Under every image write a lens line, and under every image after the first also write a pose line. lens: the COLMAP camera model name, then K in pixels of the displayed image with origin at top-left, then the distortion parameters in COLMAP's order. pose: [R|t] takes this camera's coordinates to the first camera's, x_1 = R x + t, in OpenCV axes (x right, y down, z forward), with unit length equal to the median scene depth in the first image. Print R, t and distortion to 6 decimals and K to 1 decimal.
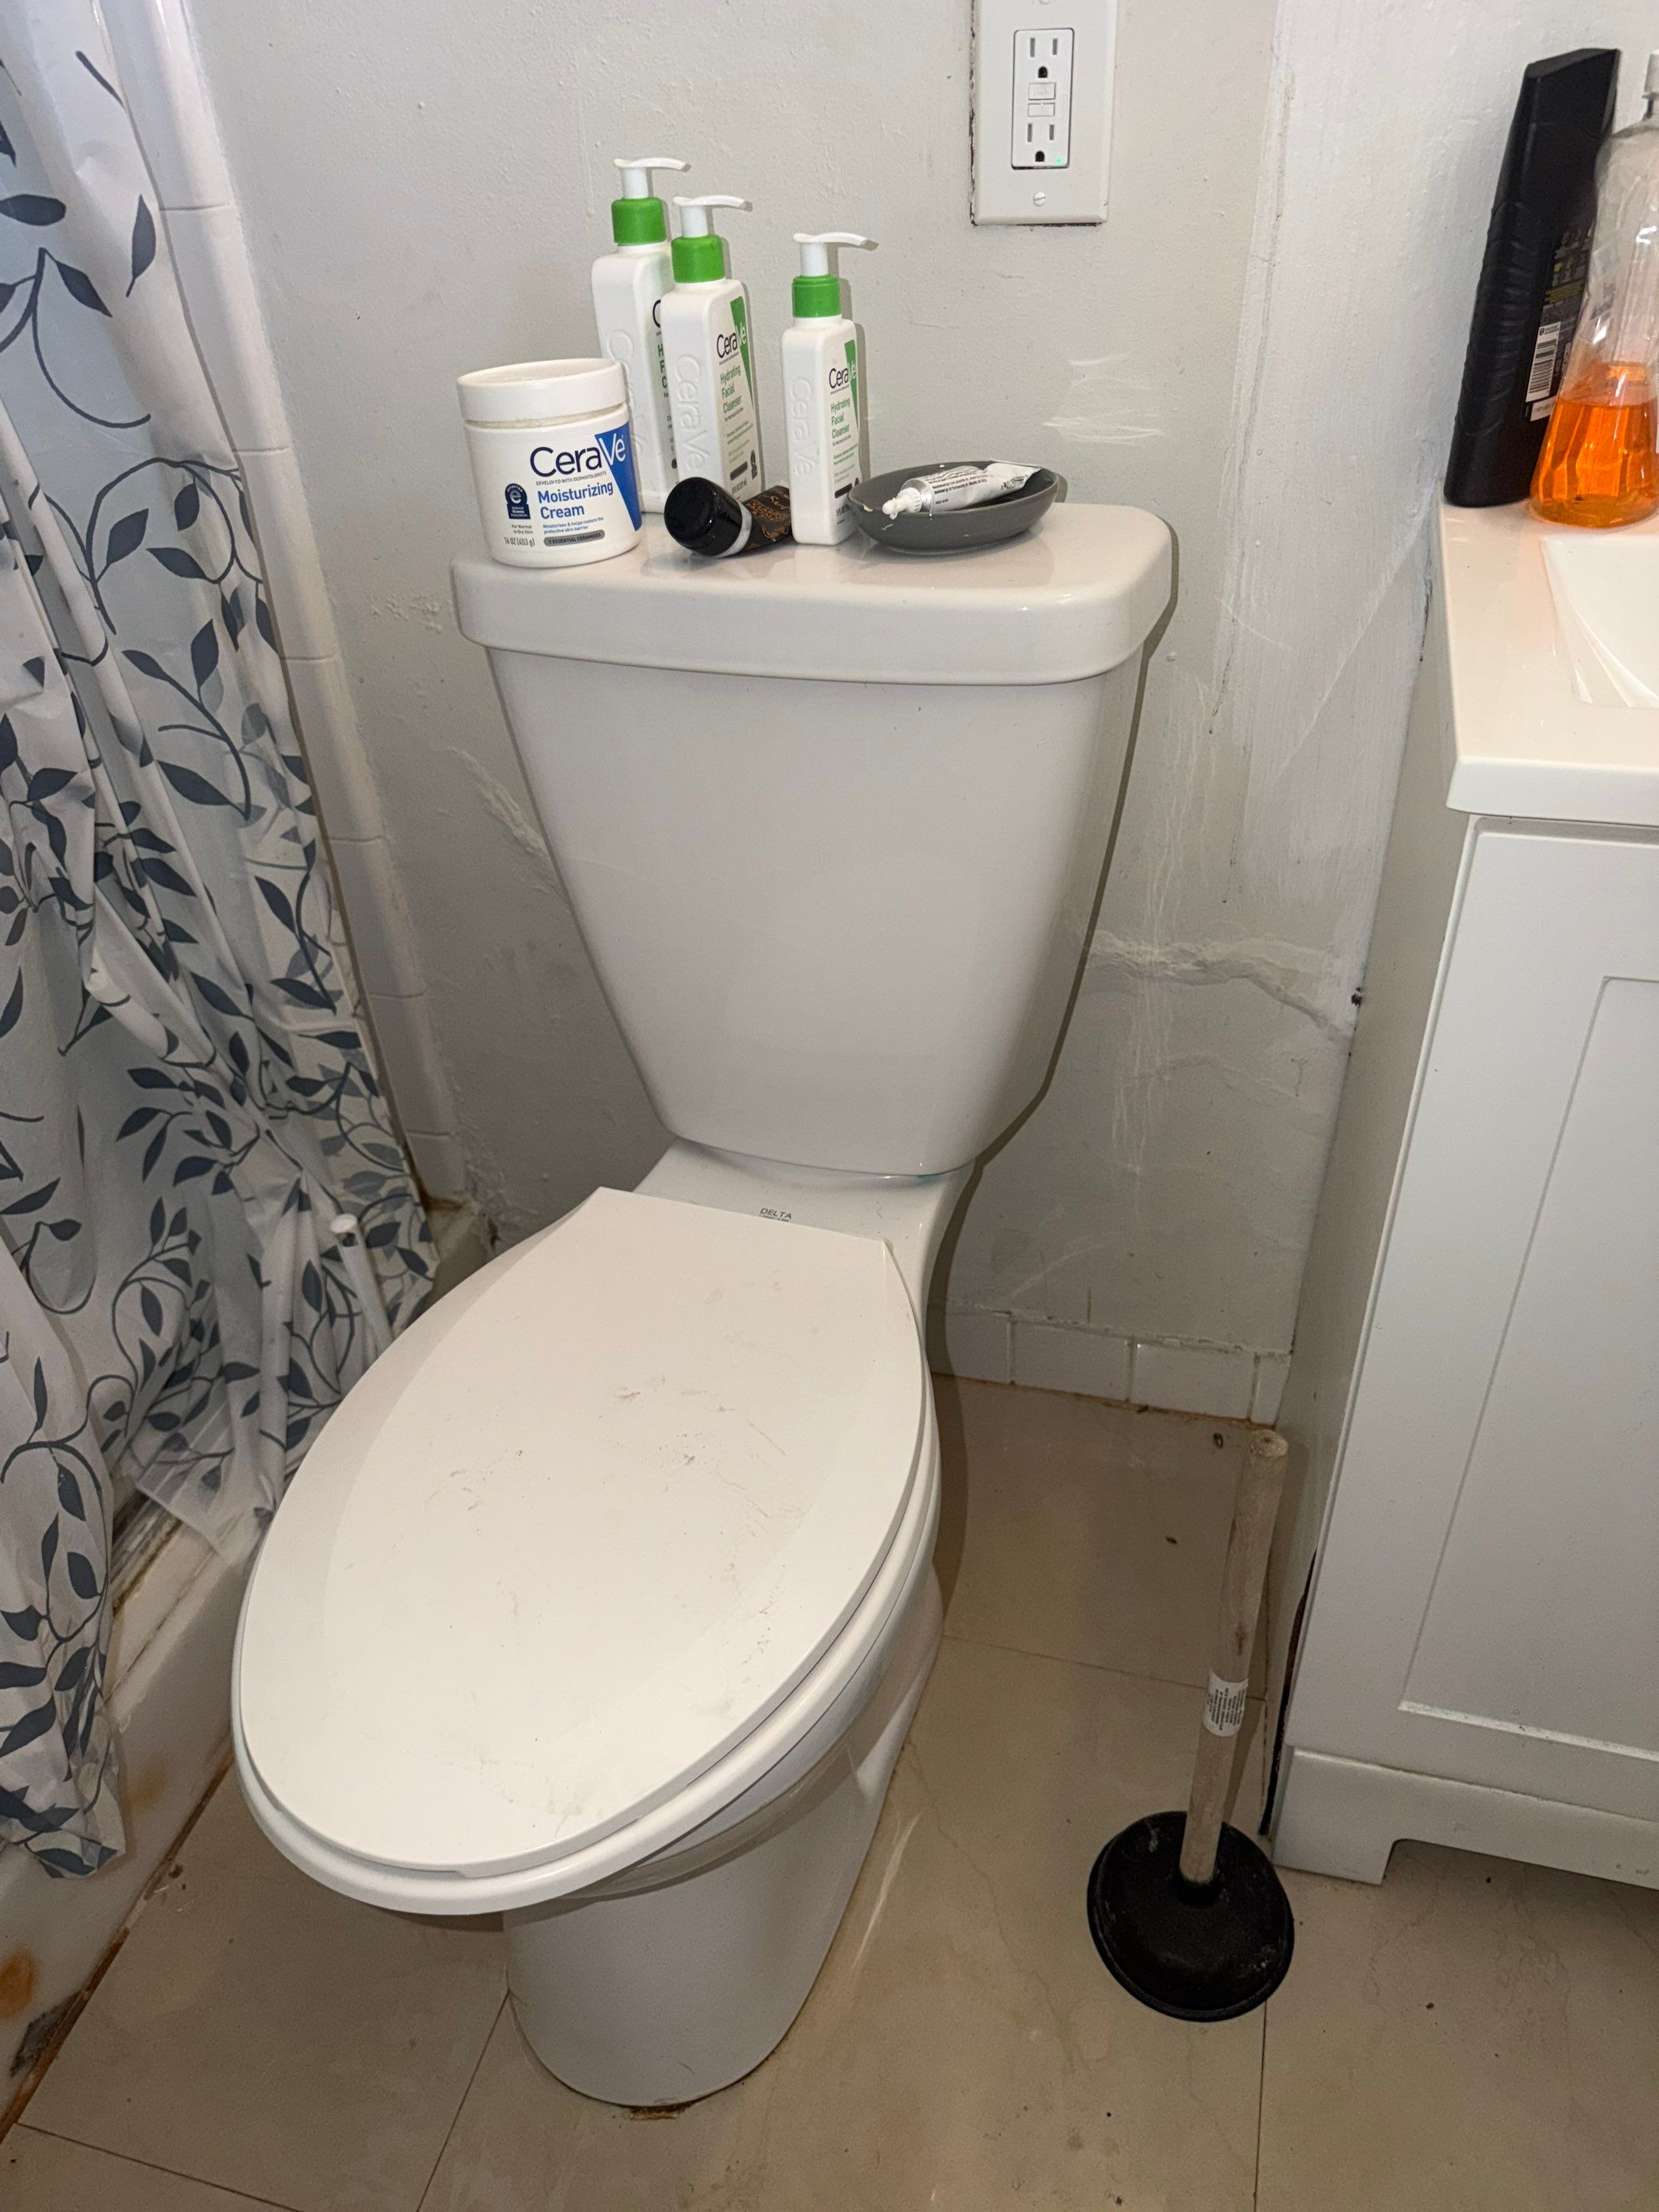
lens RADIAL K [[1551.7, 0, 868.5], [0, 1551.7, 1107.6], [0, 0, 1]] dist [0.032322, -0.056027]
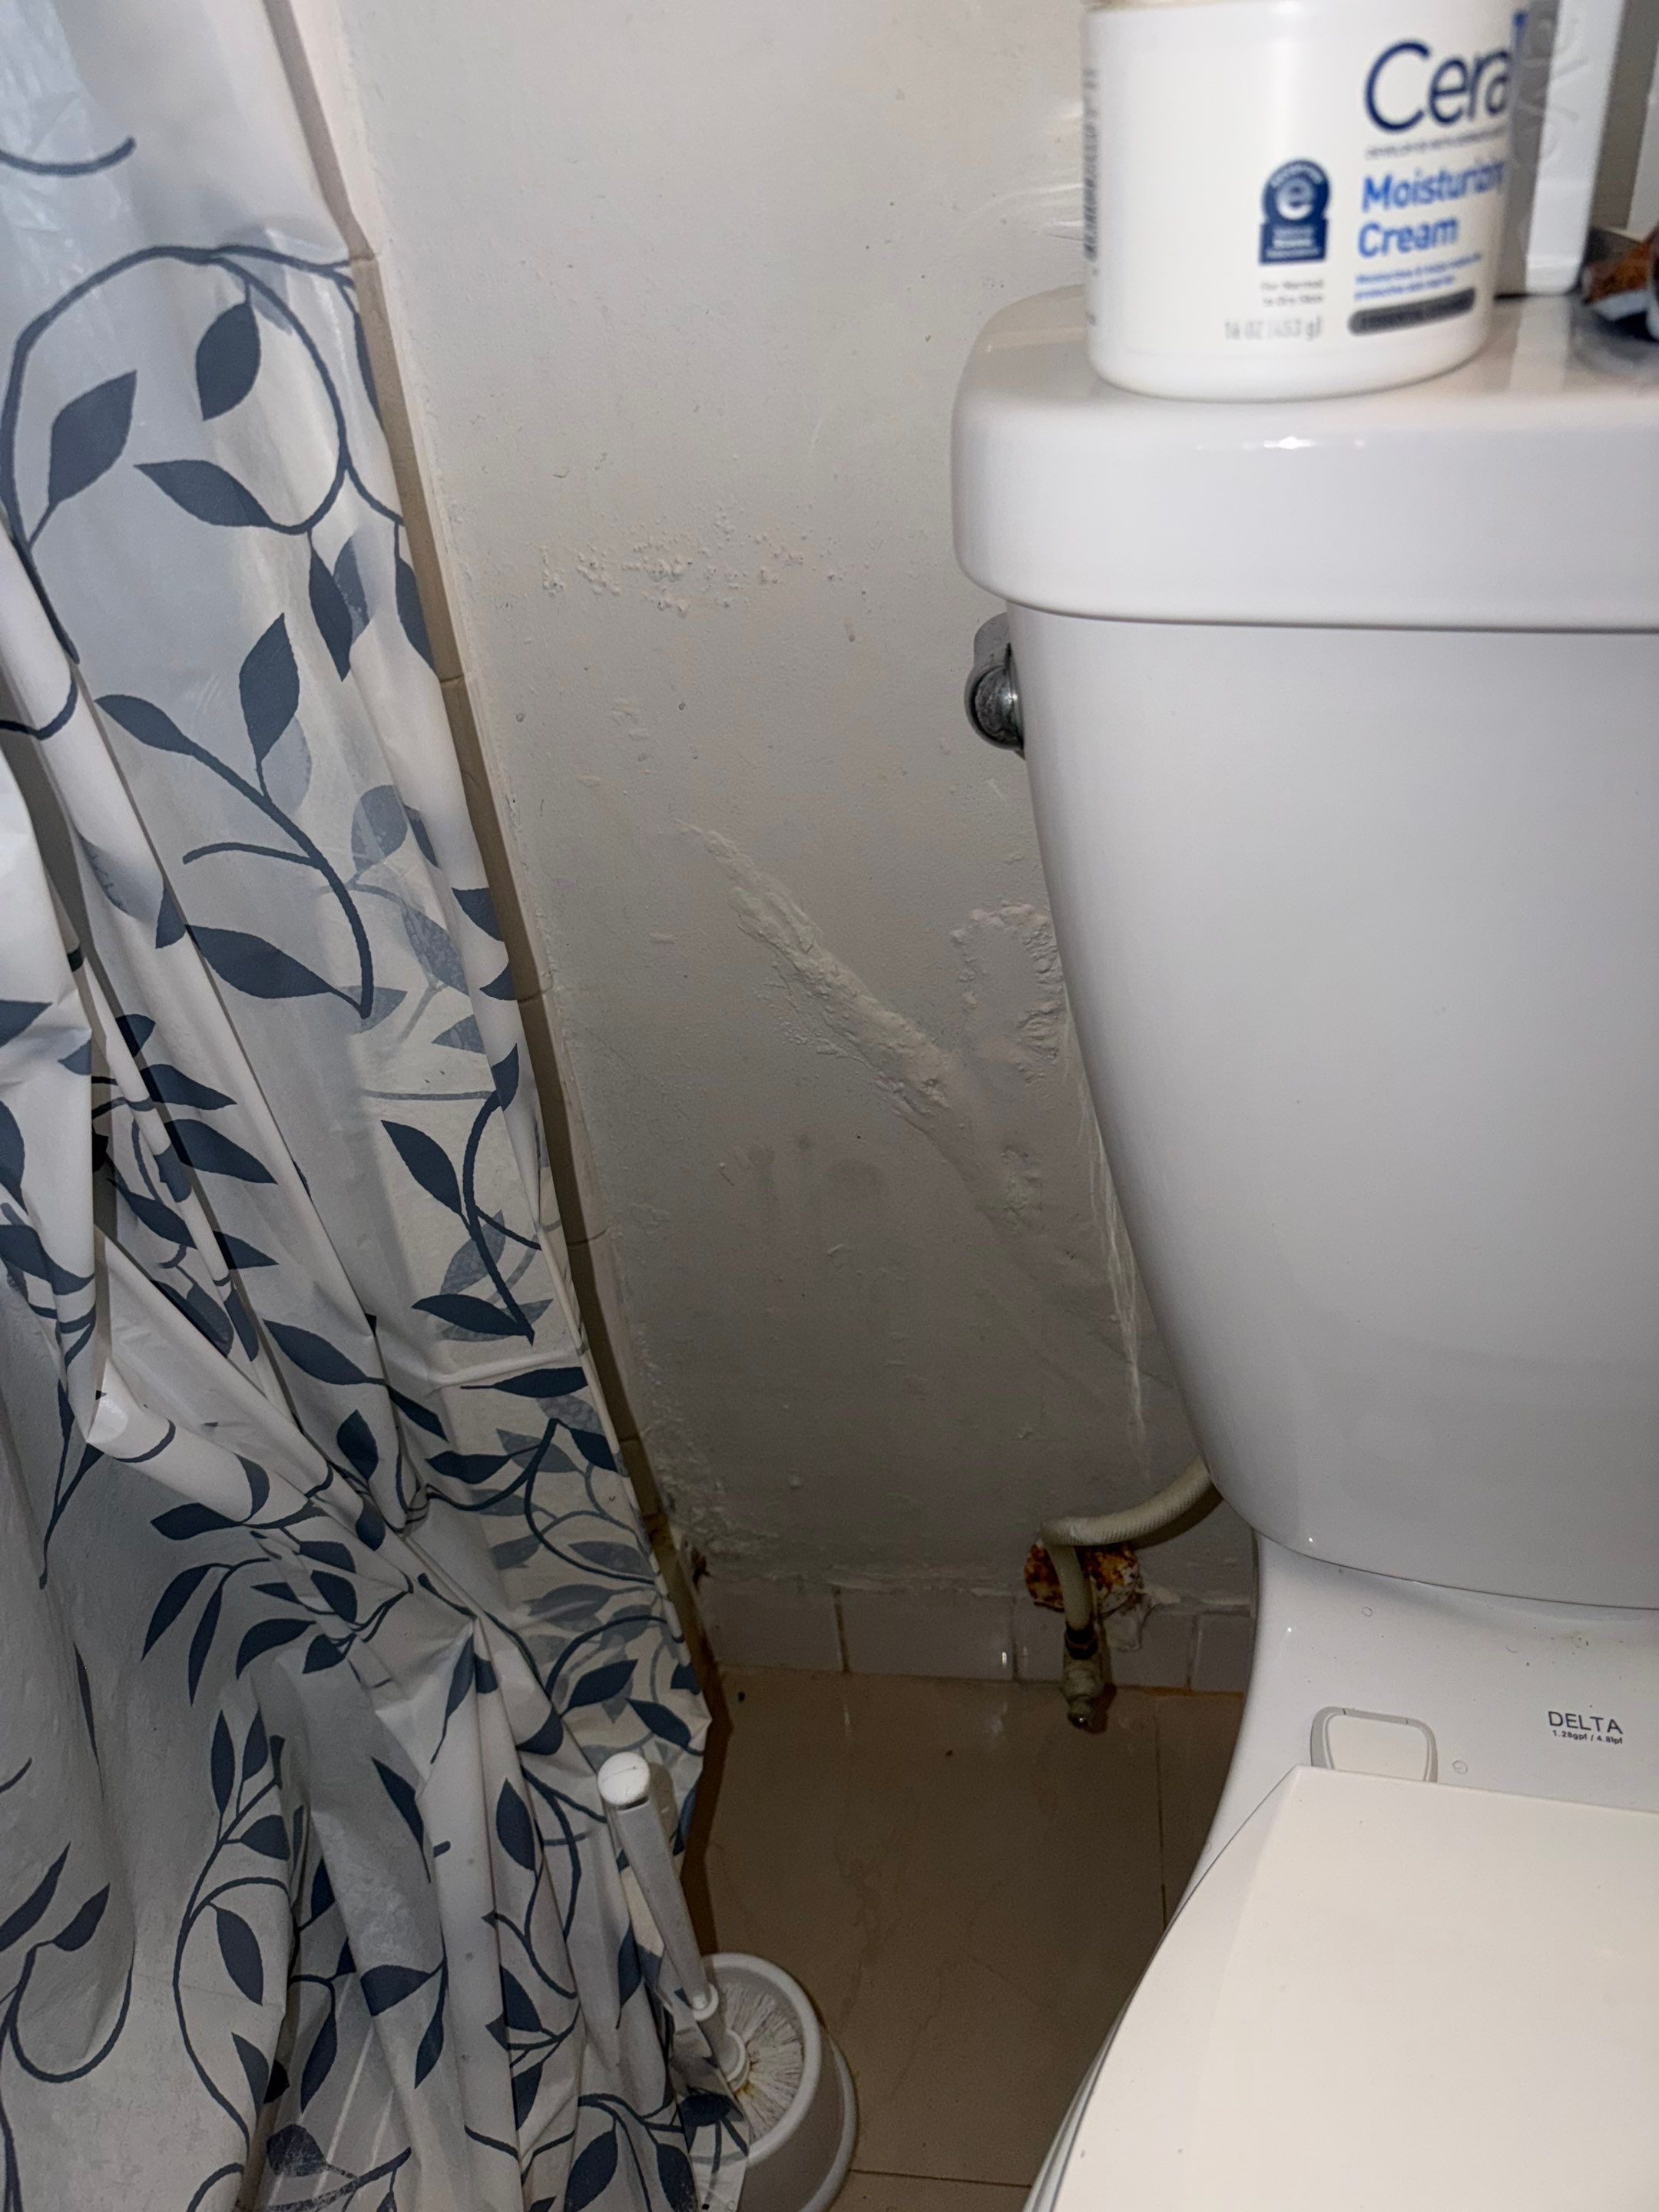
lens RADIAL K [[1551.7, 0, 851.0], [0, 1551.7, 1085.2], [0, 0, 1]] dist [0.032322, -0.056027]
pose [[0.990623, -0.102120, 0.090758, -0.301982], [0.101434, 0.994768, 0.012156, -0.158350], [-0.091524, -0.002836, 0.995799, 0.509629]]
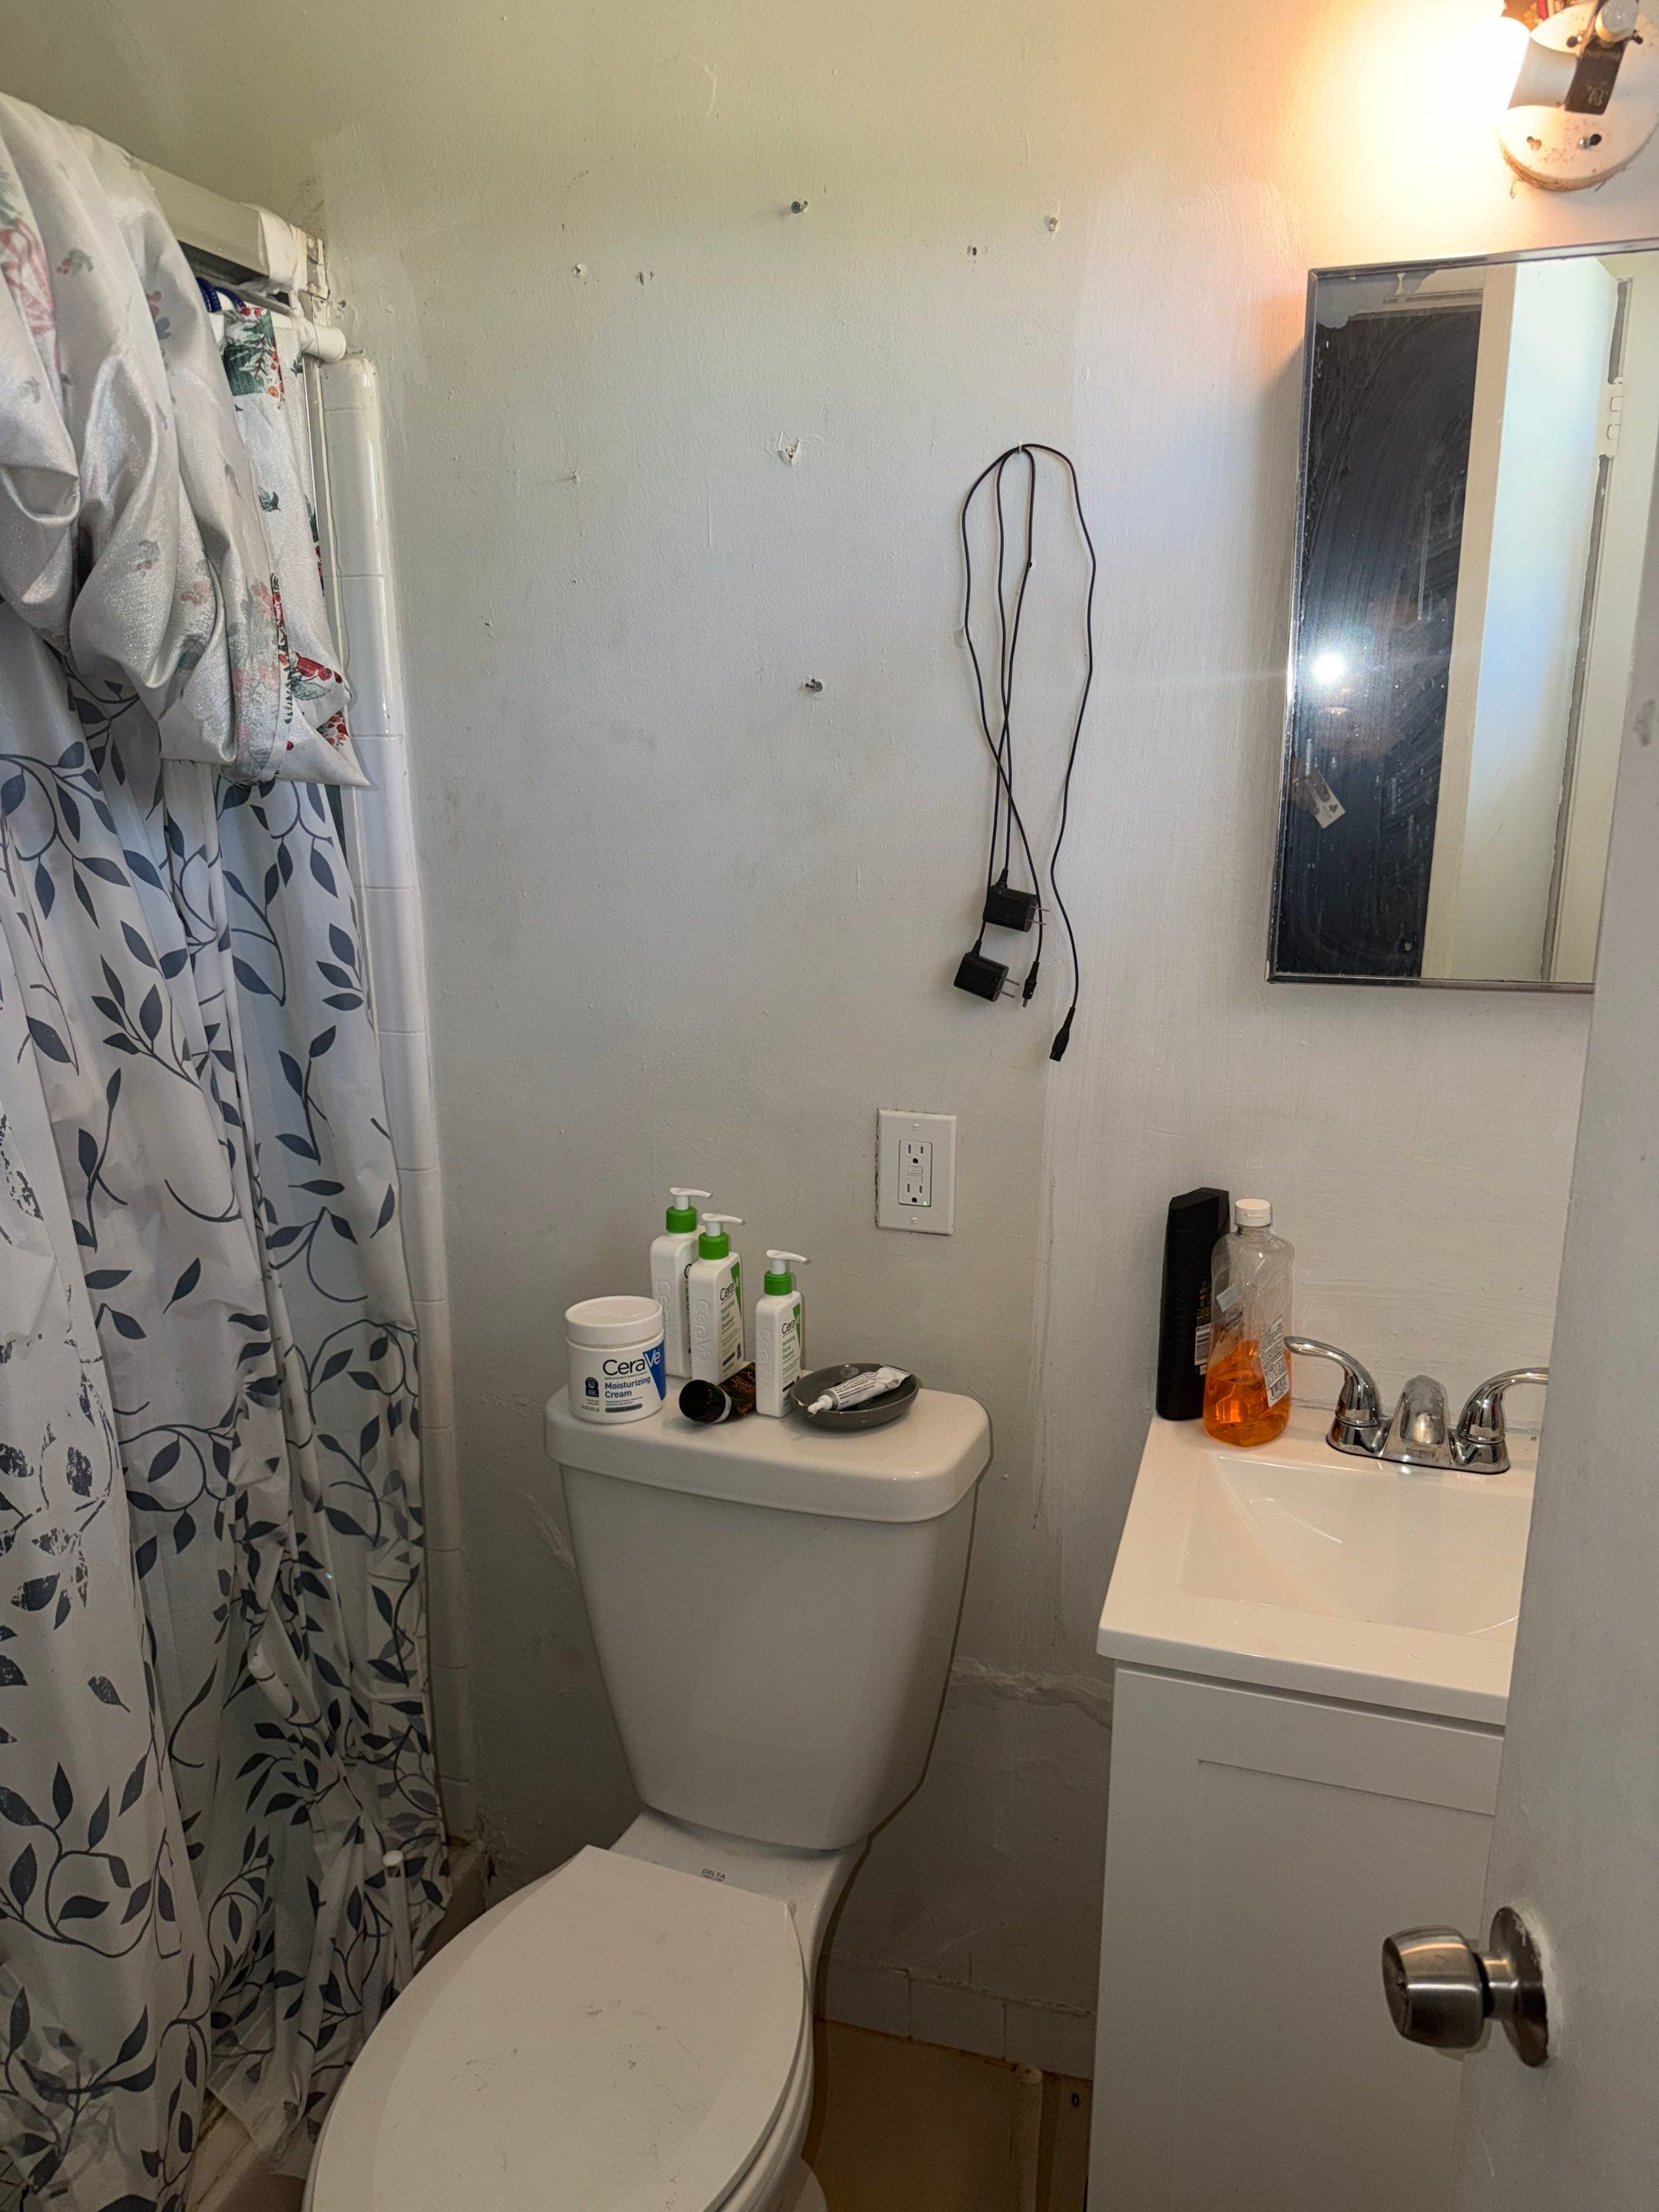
lens RADIAL K [[1551.7, 0, 843.6], [0, 1551.7, 1095.5], [0, 0, 1]] dist [0.032322, -0.056027]
pose [[0.998457, 0.048444, -0.027152, 0.056995], [-0.055061, 0.927265, -0.370334, -0.062461], [0.007237, 0.371258, 0.928502, -0.511610]]
